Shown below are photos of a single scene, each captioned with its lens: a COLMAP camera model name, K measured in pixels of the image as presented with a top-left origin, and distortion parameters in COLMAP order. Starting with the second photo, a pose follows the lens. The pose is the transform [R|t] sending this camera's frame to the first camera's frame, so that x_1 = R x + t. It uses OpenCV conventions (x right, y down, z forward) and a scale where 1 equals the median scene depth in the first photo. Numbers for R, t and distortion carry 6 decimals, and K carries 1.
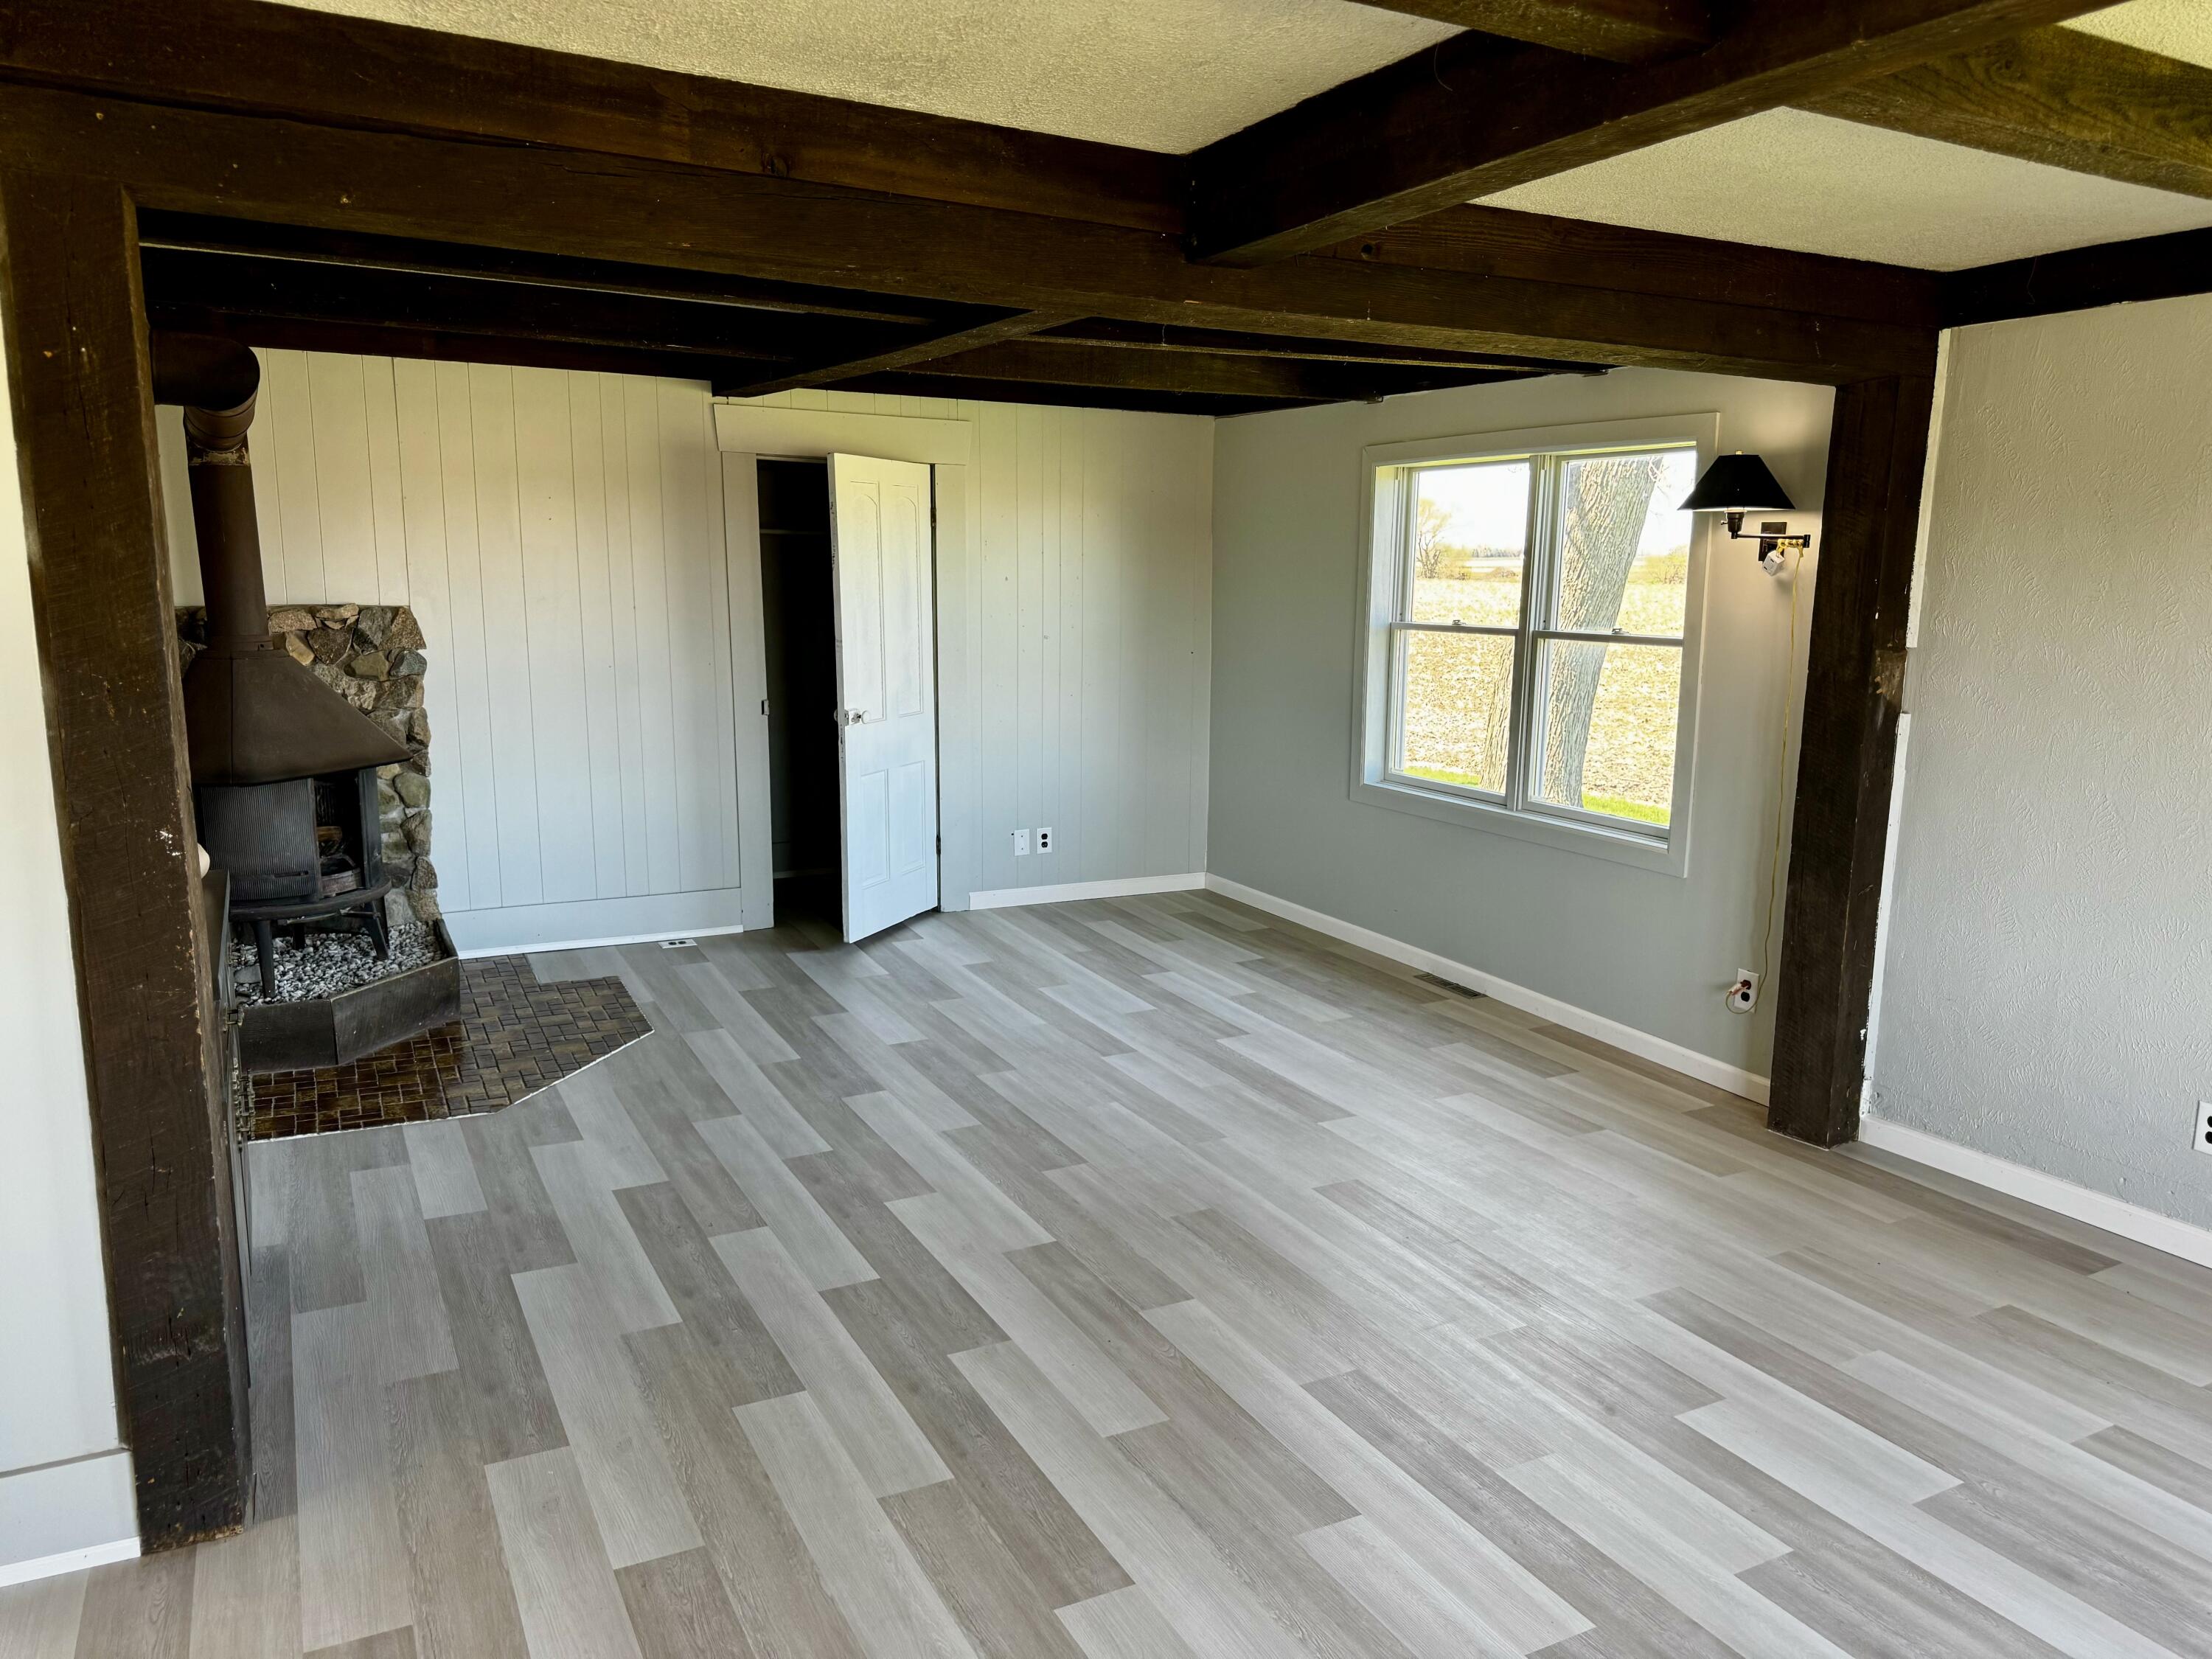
lens RADIAL K [[1552.8, 0, 1113.2], [0, 1552.8, 855.4], [0, 0, 1]] dist [0.085980, -0.118957]
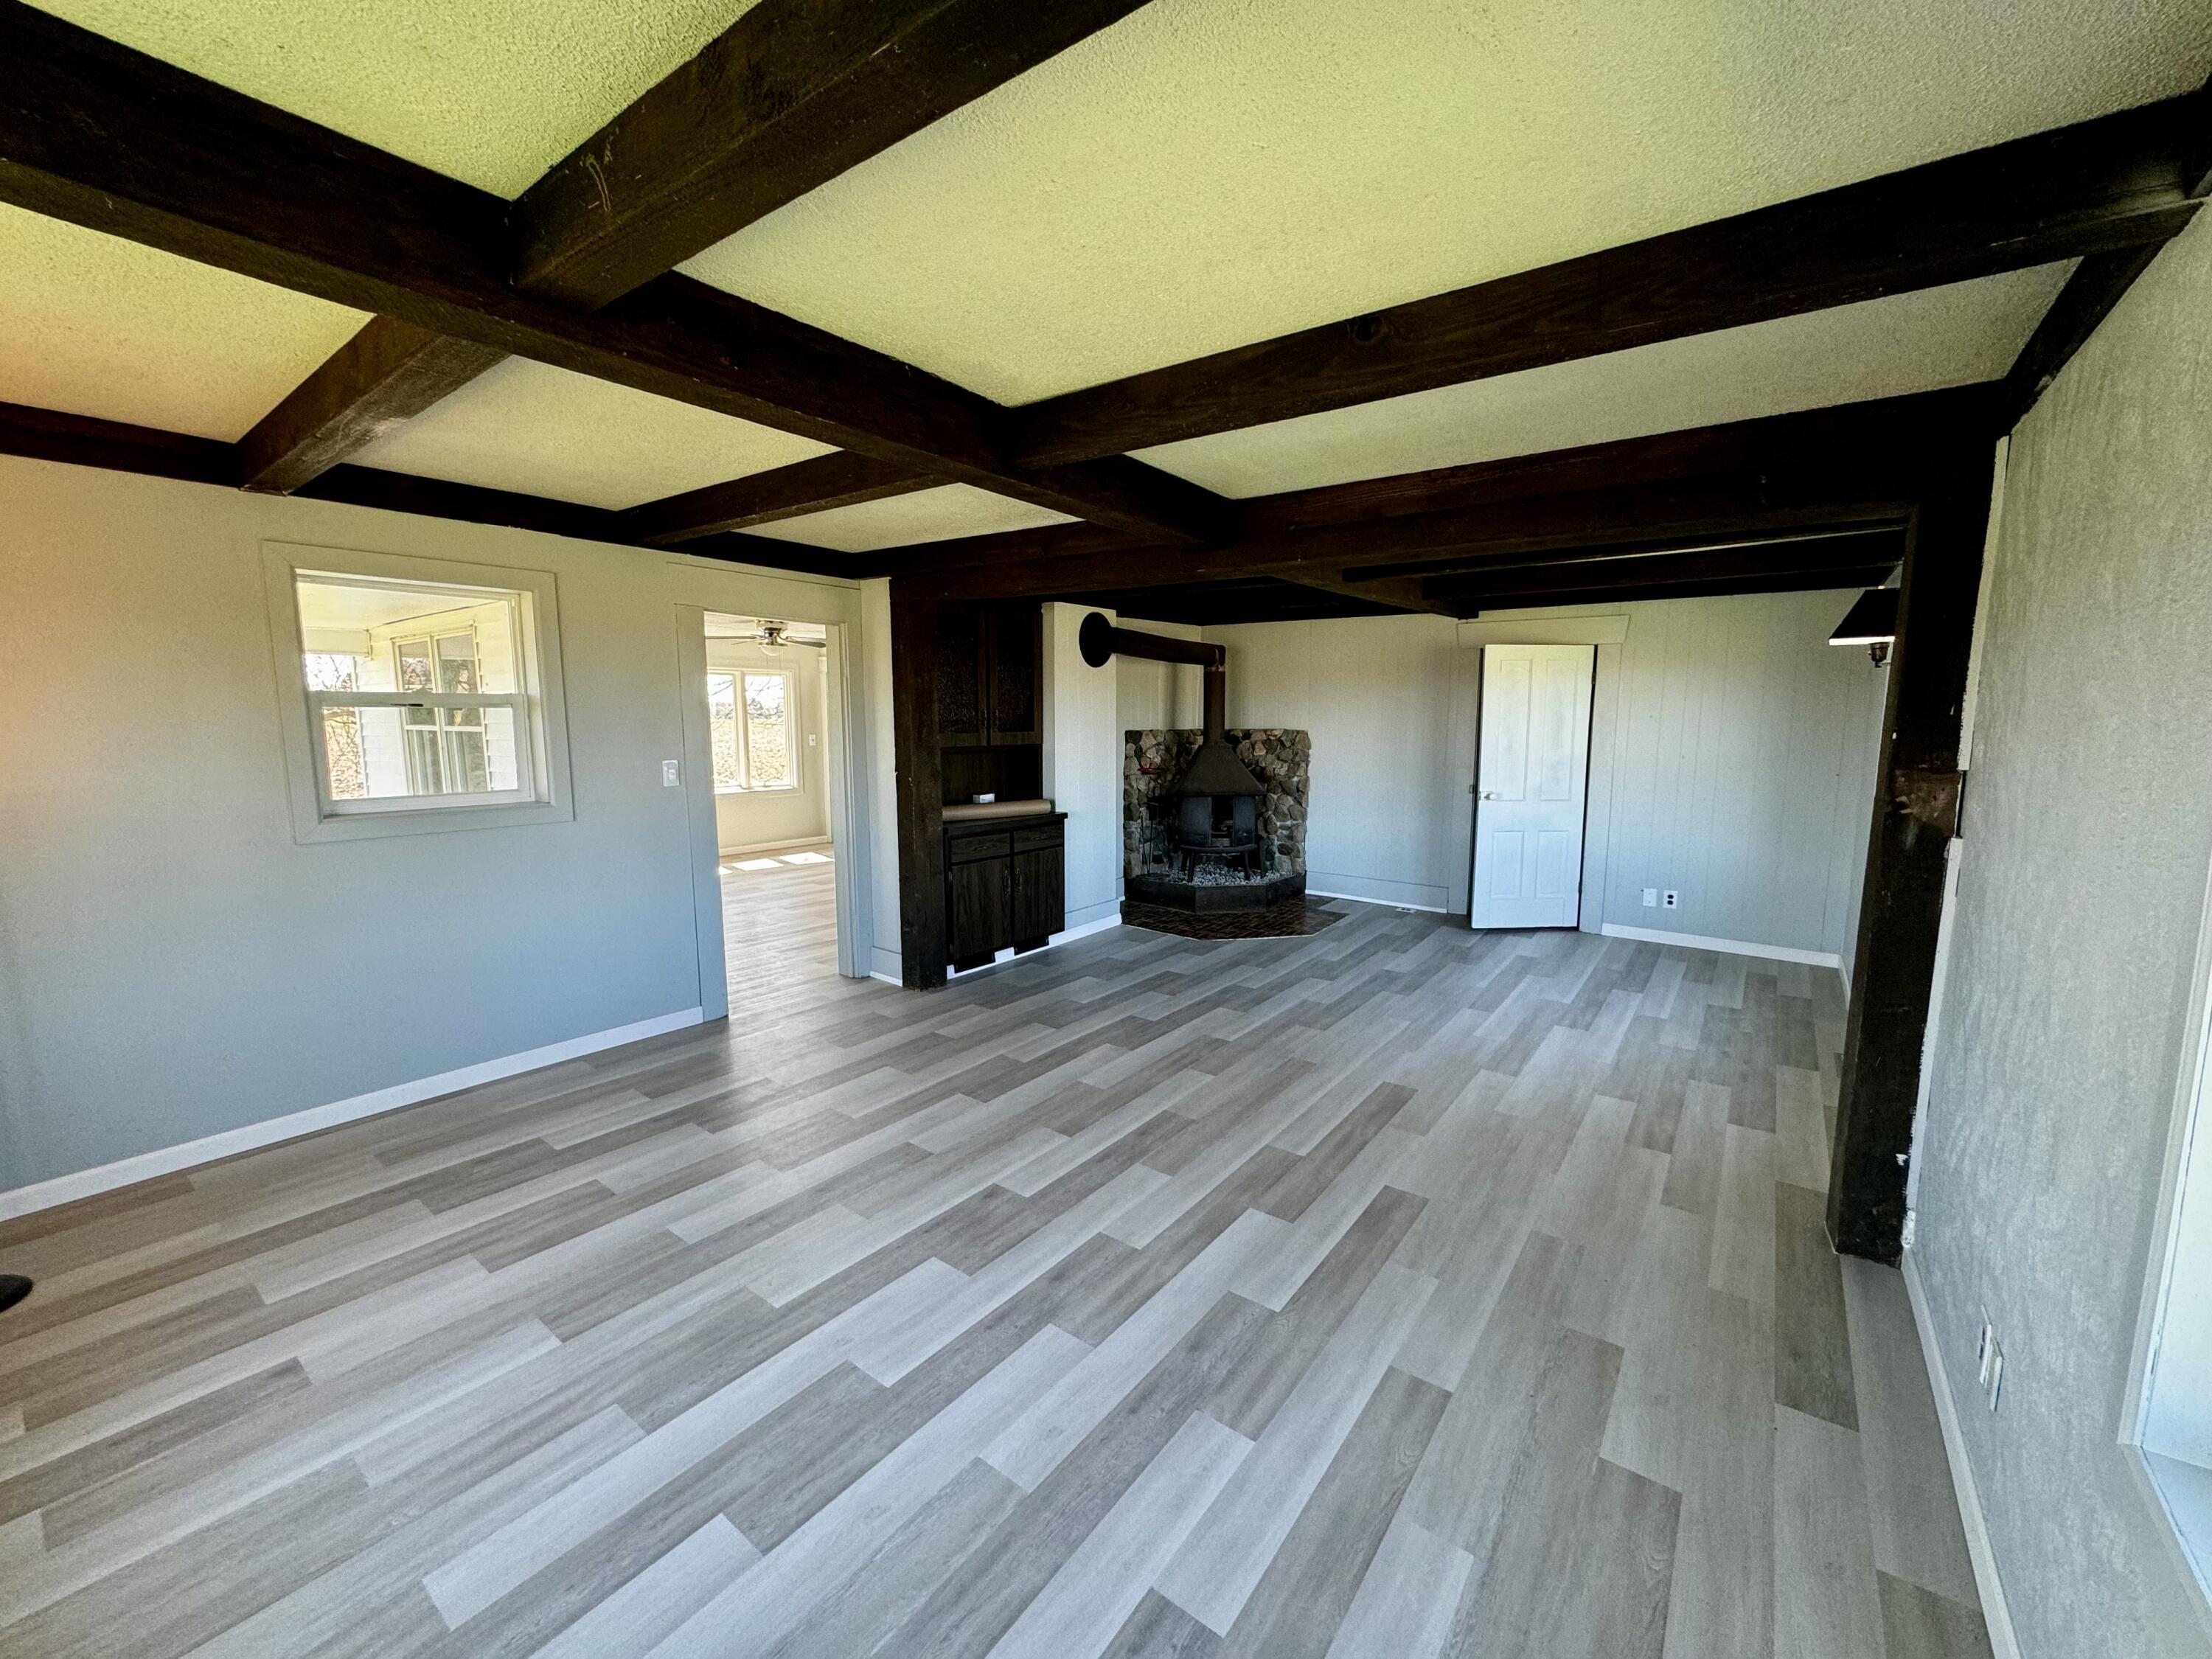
lens RADIAL K [[892.1, 0, 1106.0], [0, 892.1, 829.5], [0, 0, 1]] dist [-0.019929, -0.000095]
pose [[0.418194, 0.106730, -0.902066, 0.740390], [-0.169290, 0.984832, 0.038040, -0.026031], [0.892443, 0.136803, 0.429919, 0.289030]]
